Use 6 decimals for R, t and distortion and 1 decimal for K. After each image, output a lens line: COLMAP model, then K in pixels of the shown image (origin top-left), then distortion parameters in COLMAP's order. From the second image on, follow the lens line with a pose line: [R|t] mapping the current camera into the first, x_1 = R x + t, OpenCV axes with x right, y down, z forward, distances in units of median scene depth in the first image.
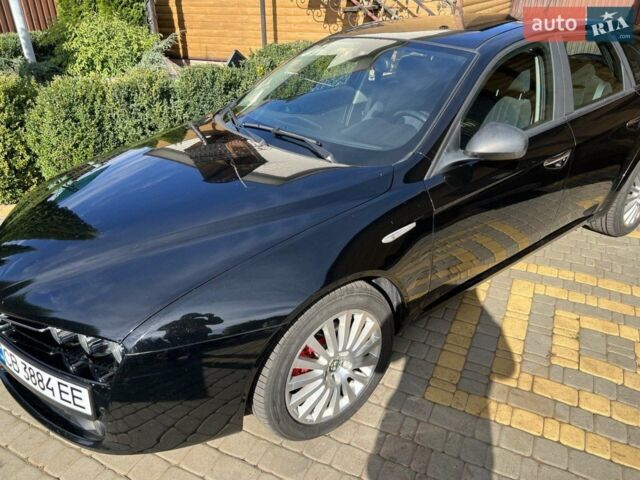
lens RADIAL K [[476.0, 0, 317.7], [0, 476.0, 240.2], [0, 0, 1]] dist [0.020681, -0.020419]
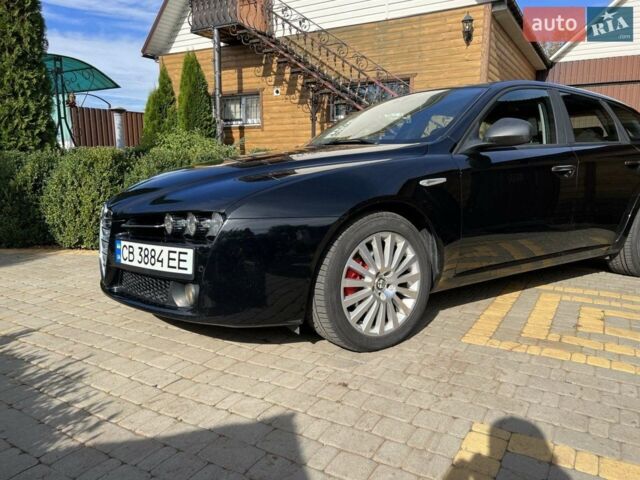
lens RADIAL K [[476.0, 0, 322.0], [0, 476.0, 240.4], [0, 0, 1]] dist [0.020681, -0.020419]
pose [[0.997409, 0.020957, -0.068817, -0.032042], [-0.041525, 0.948886, -0.312877, 0.542306], [0.058743, 0.314924, 0.947297, -0.175493]]
